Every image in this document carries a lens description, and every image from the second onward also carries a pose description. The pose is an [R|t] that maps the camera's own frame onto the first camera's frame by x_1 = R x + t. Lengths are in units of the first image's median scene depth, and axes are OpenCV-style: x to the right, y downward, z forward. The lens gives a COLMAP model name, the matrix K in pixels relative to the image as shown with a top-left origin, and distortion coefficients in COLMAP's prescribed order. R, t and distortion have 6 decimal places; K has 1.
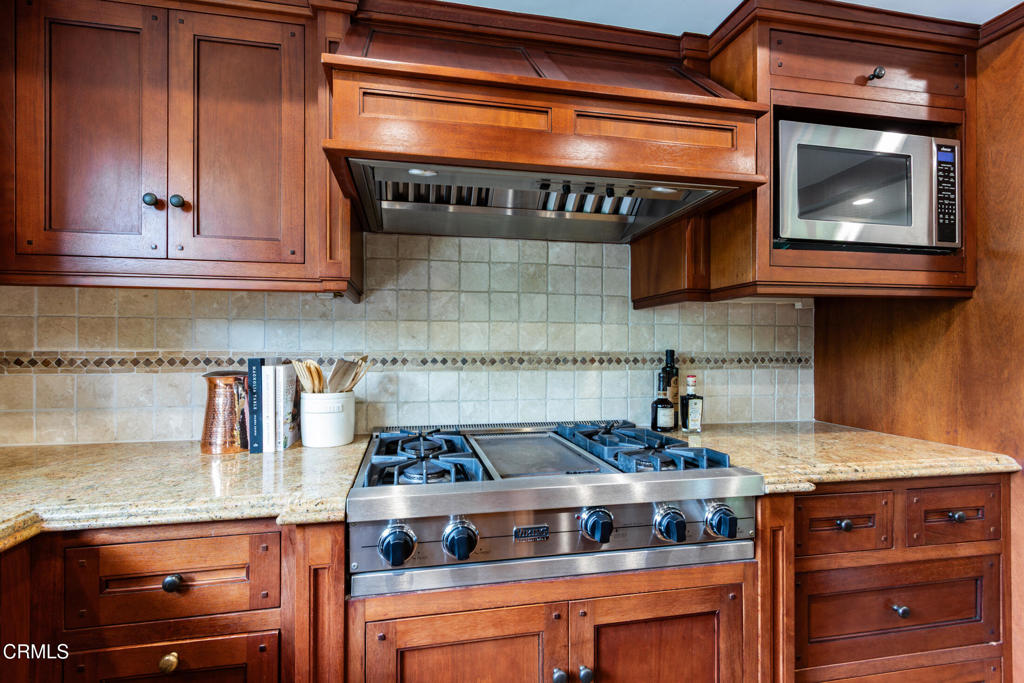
lens RADIAL K [[467.3, 0, 507.4], [0, 467.3, 346.3], [0, 0, 1]] dist [0.004640, -0.000457]
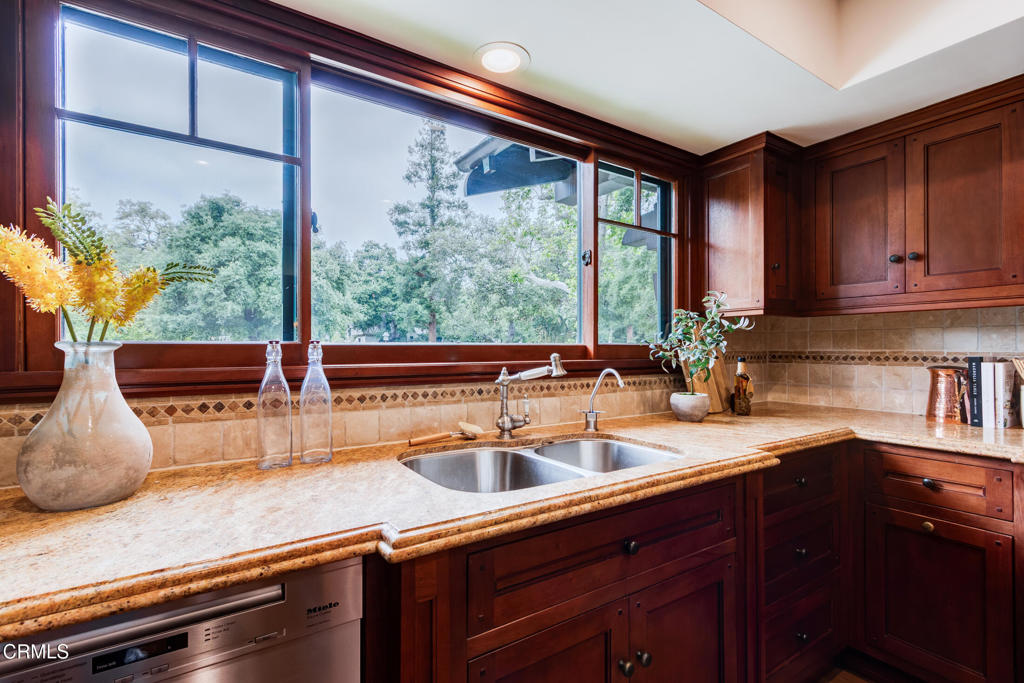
lens RADIAL K [[467.3, 0, 493.1], [0, 467.3, 346.9], [0, 0, 1]] dist [0.004640, -0.000457]
pose [[0.343353, -0.005896, -0.939188, 0.256126], [0.006161, 0.999973, -0.004025, -0.006113], [0.939186, -0.004404, 0.343380, -0.767407]]
